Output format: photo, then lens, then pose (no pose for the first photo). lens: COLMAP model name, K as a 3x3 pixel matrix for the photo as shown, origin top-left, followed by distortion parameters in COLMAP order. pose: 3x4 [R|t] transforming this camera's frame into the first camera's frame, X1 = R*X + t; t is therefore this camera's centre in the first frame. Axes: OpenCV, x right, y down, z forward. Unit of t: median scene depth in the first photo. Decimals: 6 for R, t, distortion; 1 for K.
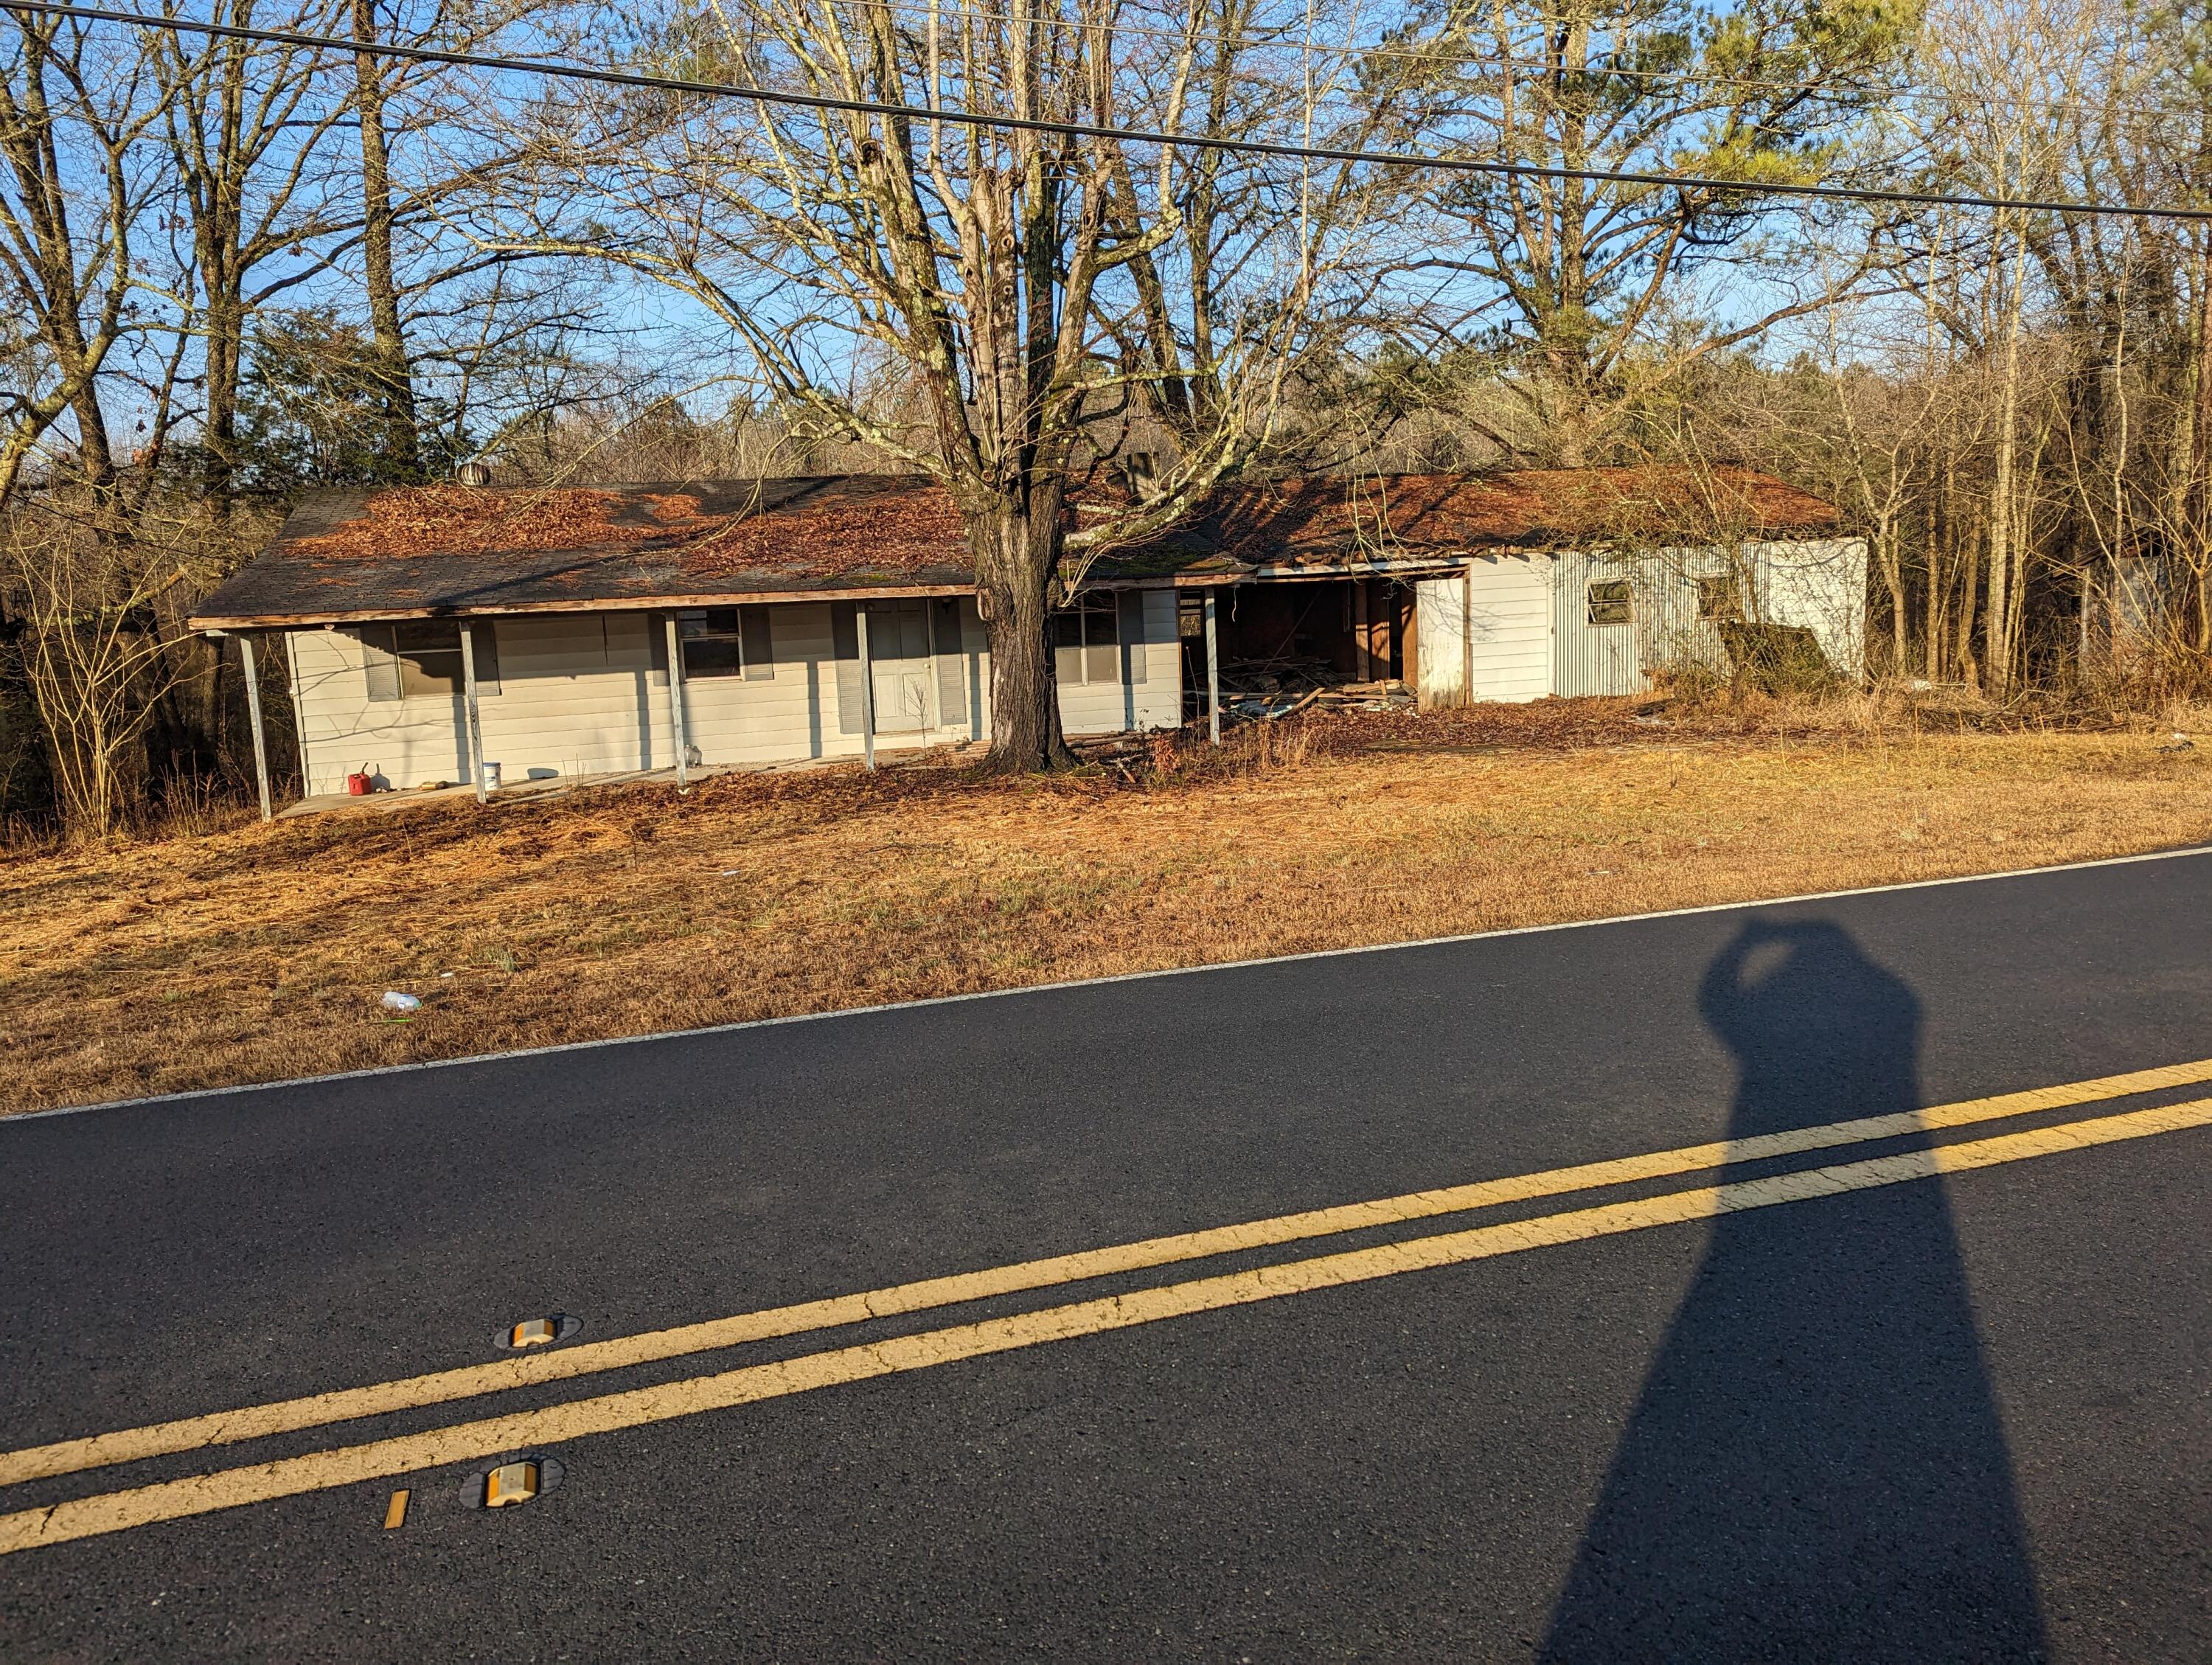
lens RADIAL K [[1580.3, 0, 1105.1], [0, 1580.3, 785.5], [0, 0, 1]] dist [0.009738, -0.000387]
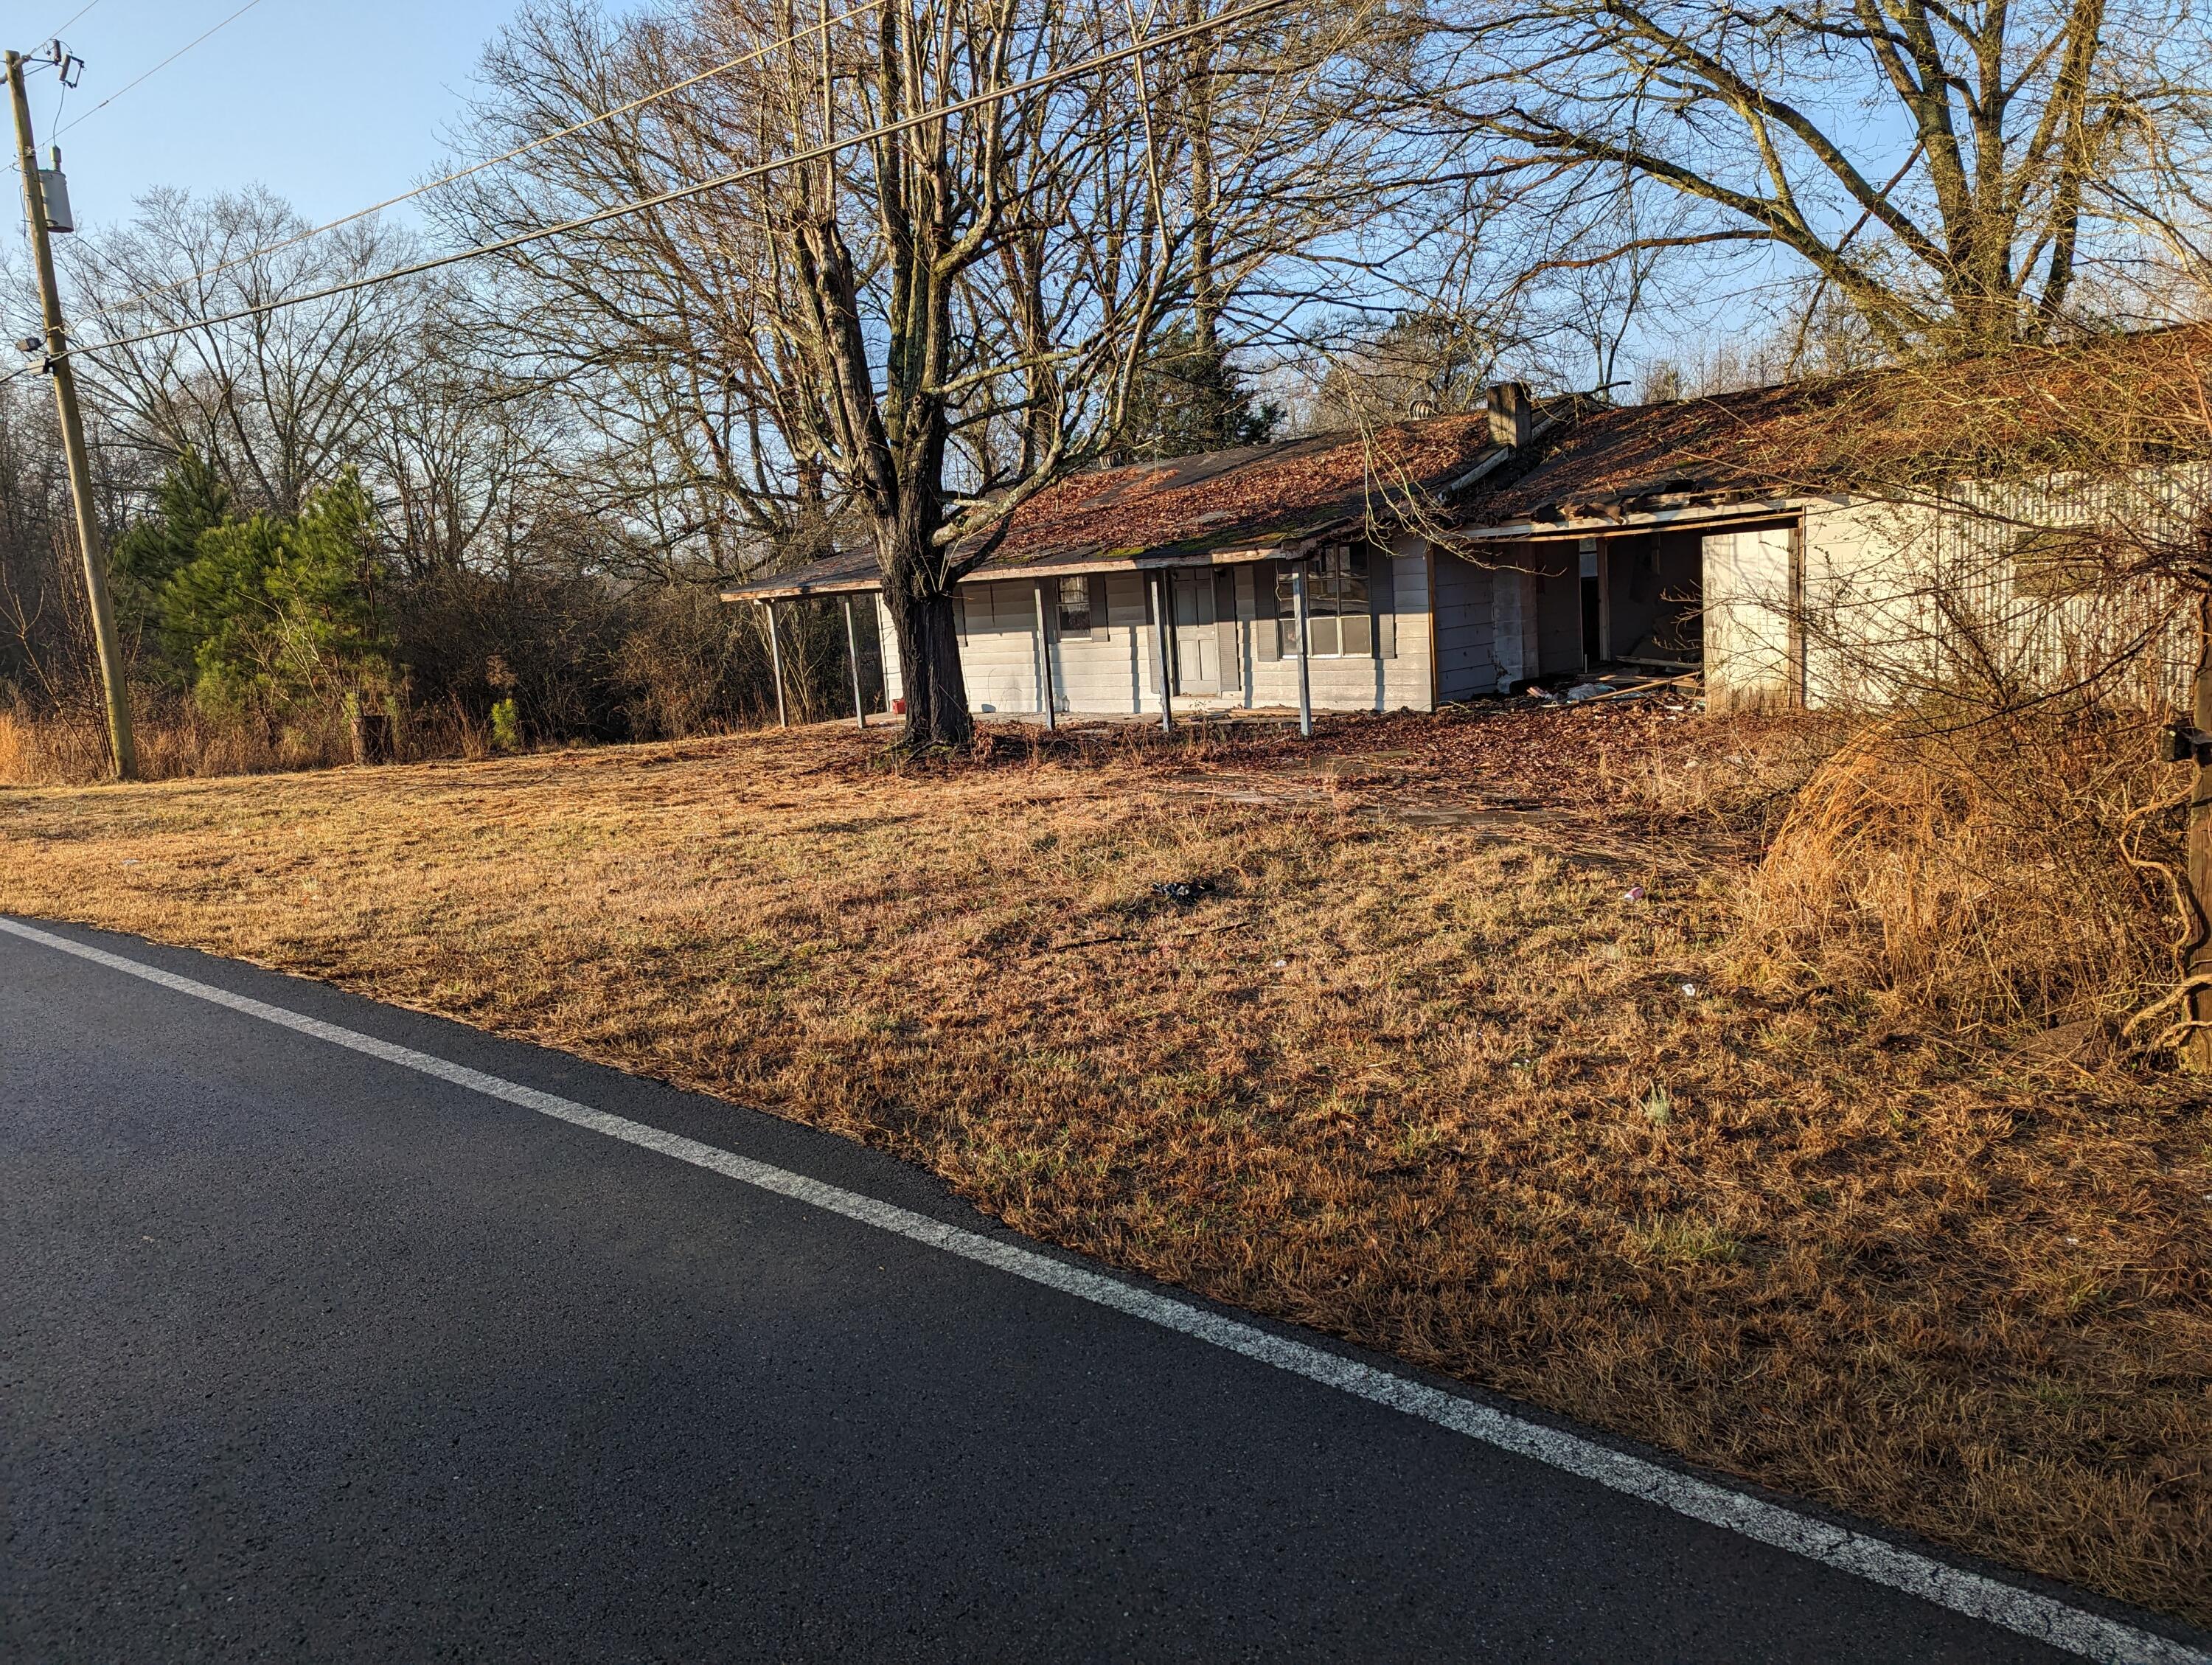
lens RADIAL K [[1545.7, 0, 1106.0], [0, 1545.7, 832.5], [0, 0, 1]] dist [0.073100, -0.084300]
pose [[0.521687, 0.146635, -0.840441, 0.720135], [-0.061061, 0.989010, 0.134654, -0.079024], [0.850949, -0.018929, 0.524907, 0.410920]]
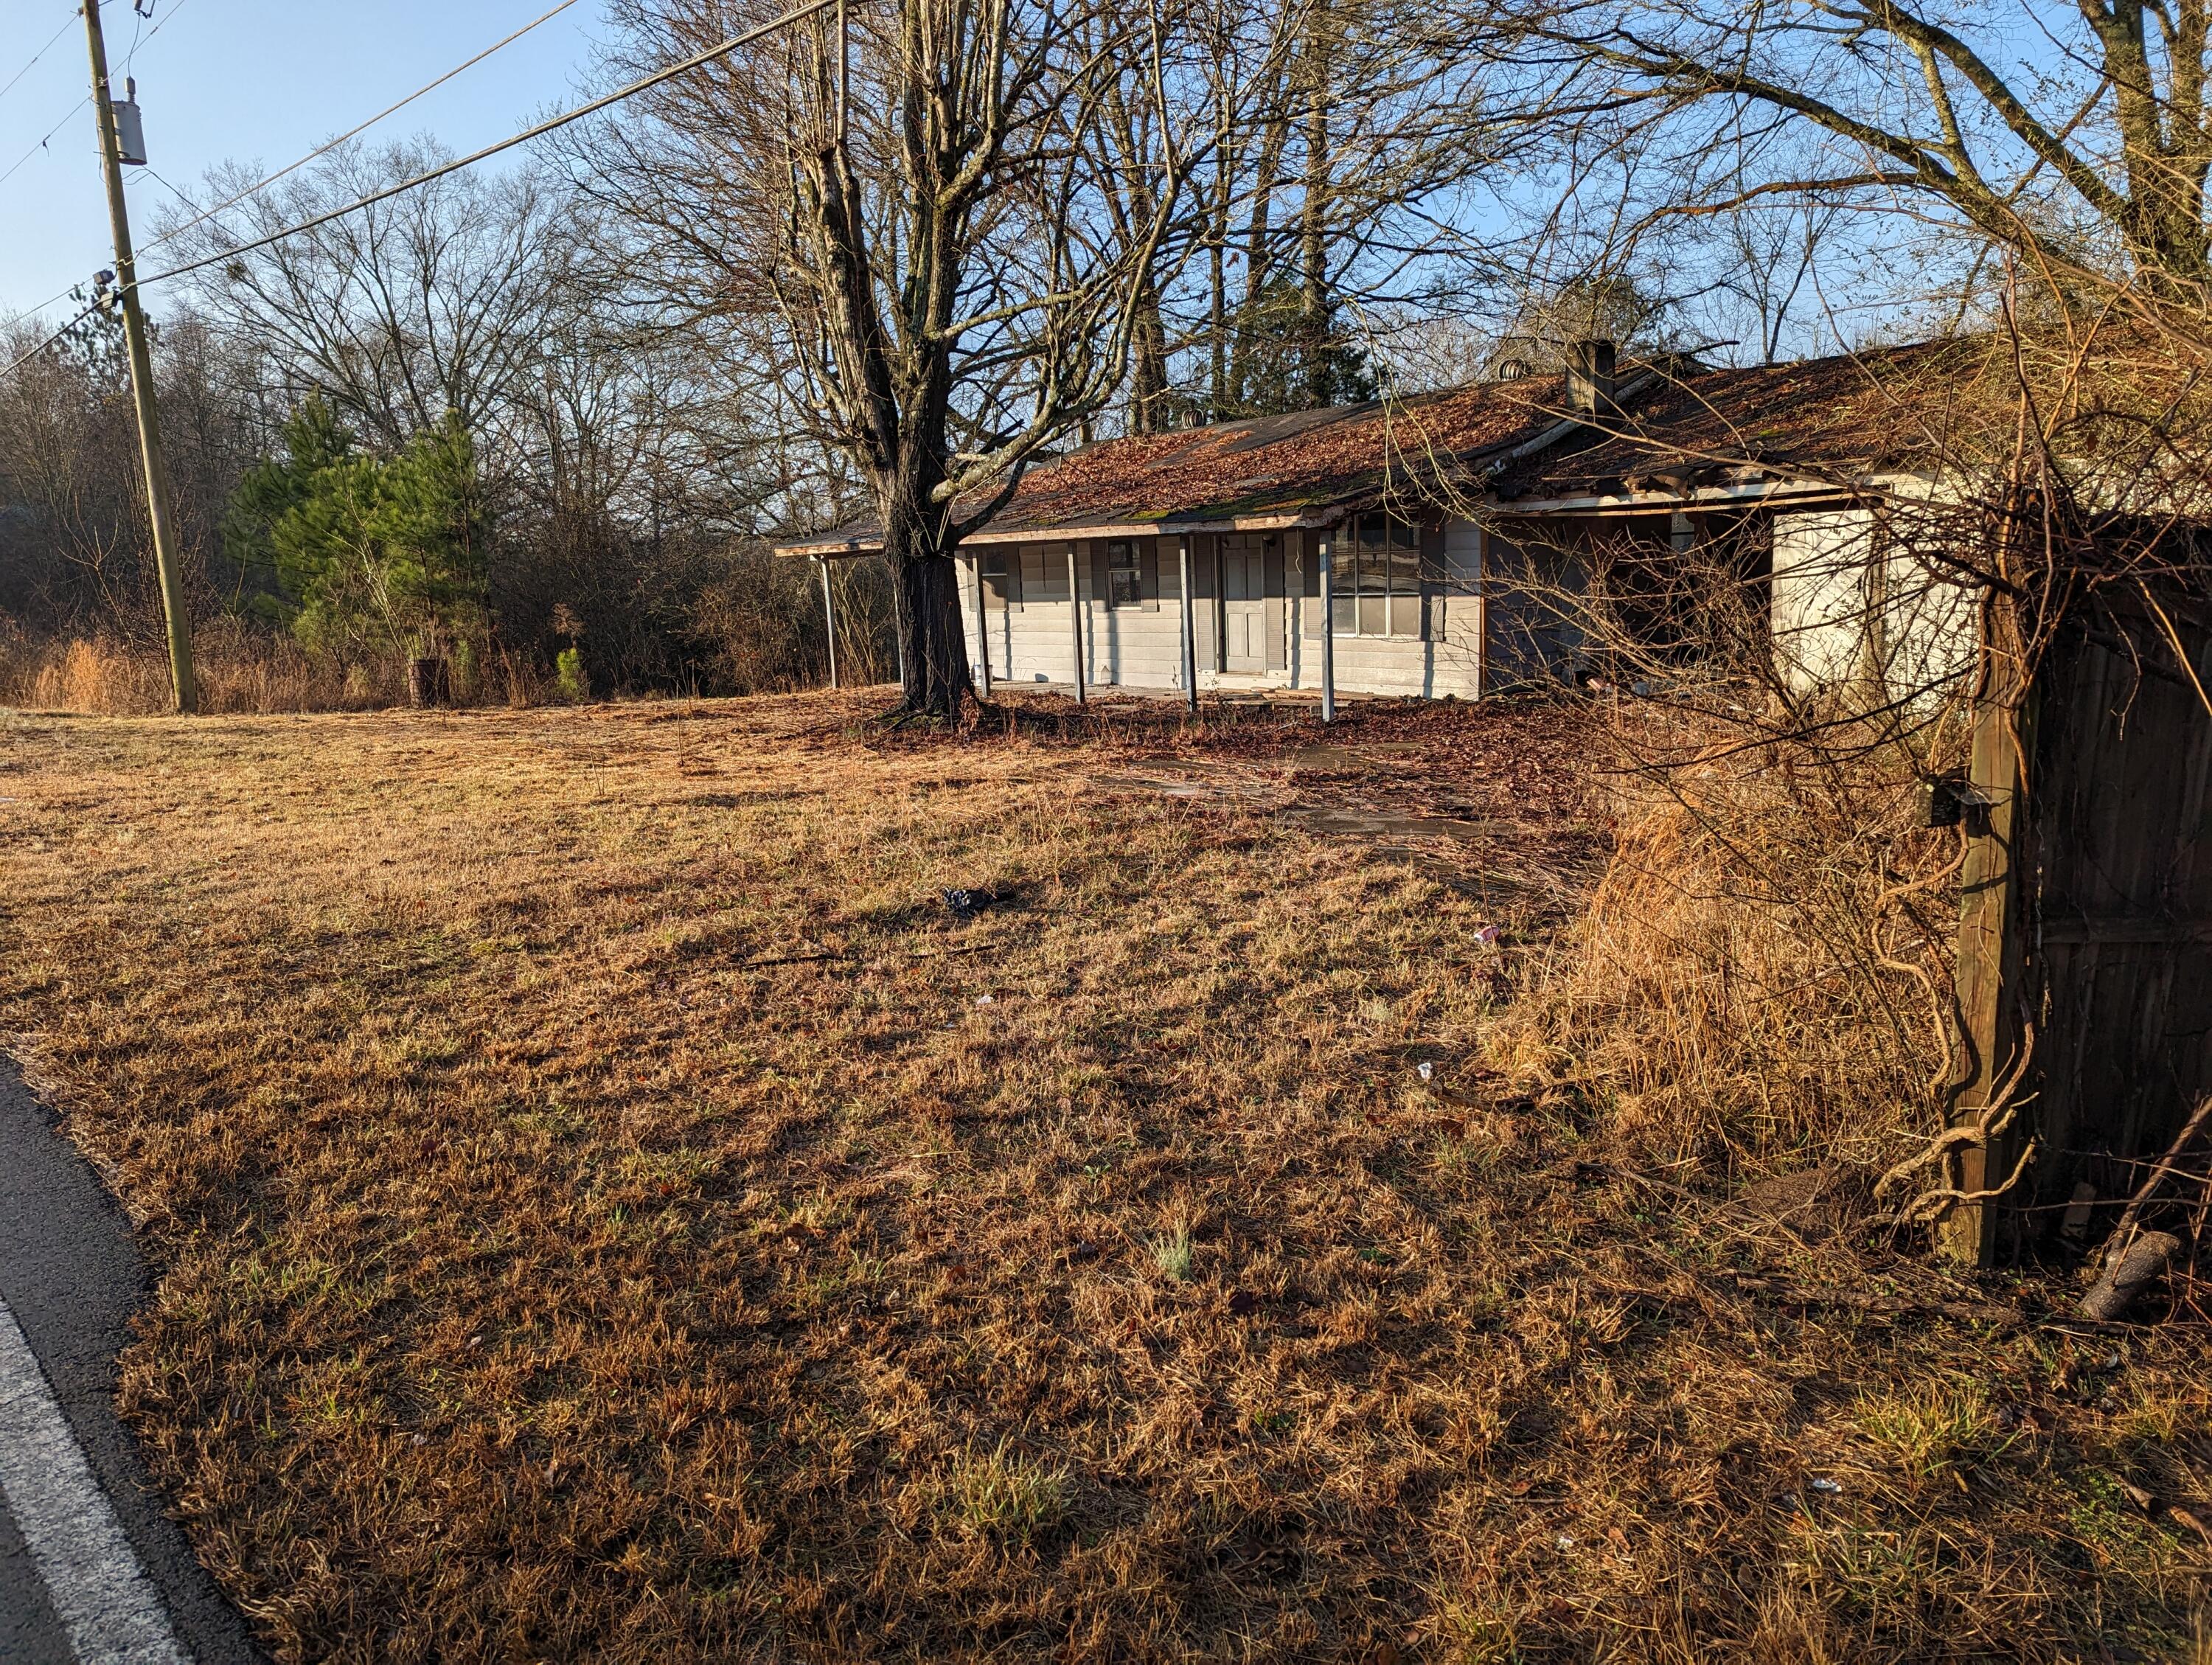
lens RADIAL K [[1544.3, 0, 1110.3], [0, 1544.3, 853.0], [0, 0, 1]] dist [0.070146, -0.078580]
pose [[0.421602, 0.199134, -0.884645, 0.715480], [-0.094606, 0.979924, 0.175494, -0.085522], [0.901832, 0.009704, 0.431977, 0.512457]]
